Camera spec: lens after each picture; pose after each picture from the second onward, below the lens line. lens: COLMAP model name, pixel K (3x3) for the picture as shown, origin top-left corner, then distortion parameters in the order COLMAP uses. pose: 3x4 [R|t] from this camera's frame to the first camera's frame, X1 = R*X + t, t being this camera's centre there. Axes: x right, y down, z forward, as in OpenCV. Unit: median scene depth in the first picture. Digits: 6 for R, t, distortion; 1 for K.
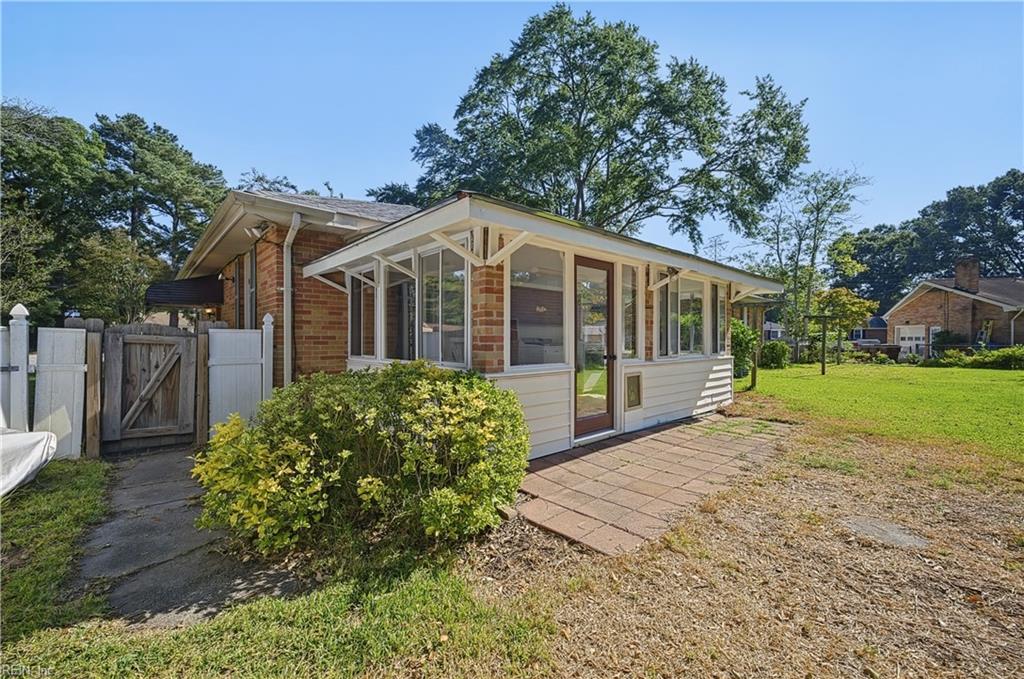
lens RADIAL K [[413.7, 0, 512.6], [0, 413.7, 339.3], [0, 0, 1]] dist [-0.003251, -0.000218]
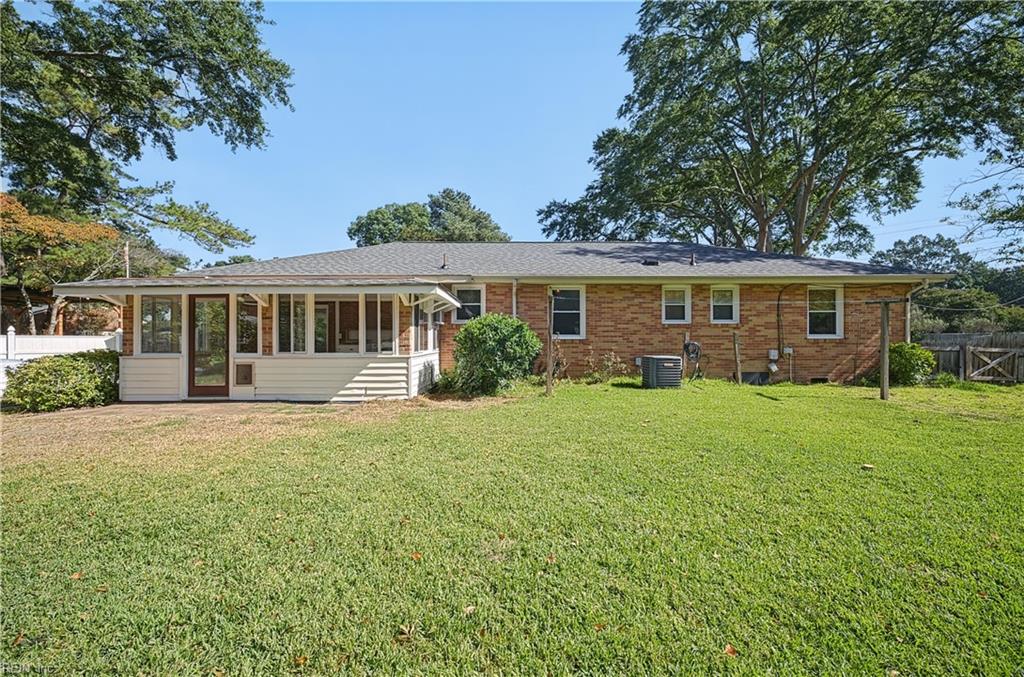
lens RADIAL K [[413.7, 0, 513.7], [0, 413.7, 340.8], [0, 0, 1]] dist [-0.003251, -0.000218]
pose [[0.742517, -0.001729, -0.669824, 1.580790], [0.001500, 0.999998, -0.000918, 0.003987], [0.669825, -0.000324, 0.742519, 0.413636]]
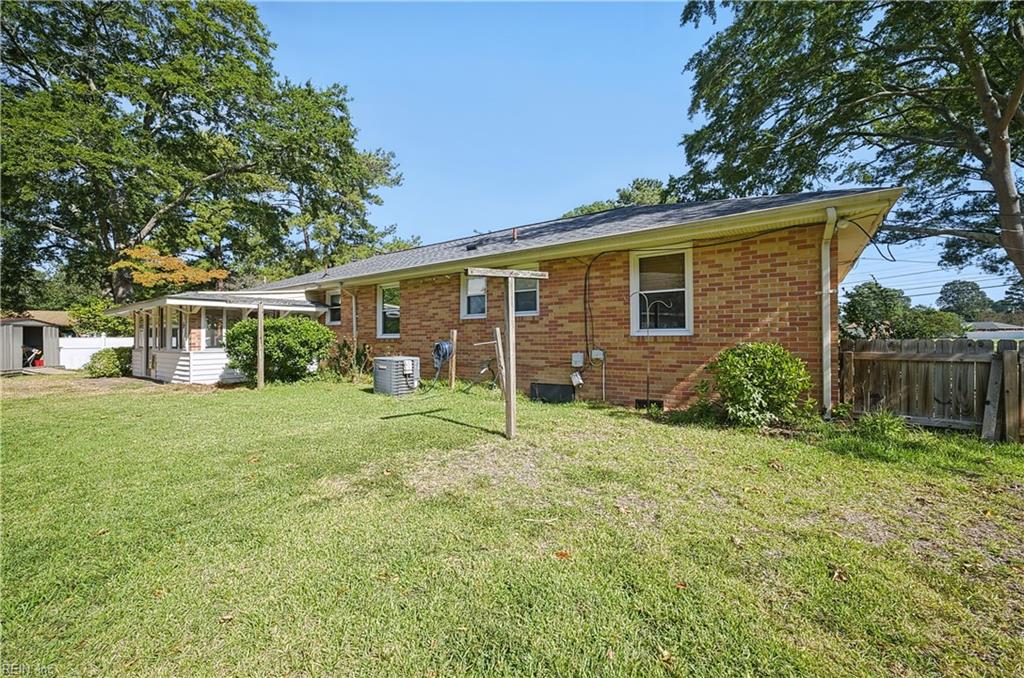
lens RADIAL K [[413.7, 0, 512.0], [0, 413.7, 337.2], [0, 0, 1]] dist [-0.003251, -0.000218]
pose [[0.216263, -0.011733, -0.976265, 2.295948], [0.000602, 0.999929, -0.011884, 0.010799], [0.976335, 0.001982, 0.216255, 1.900043]]
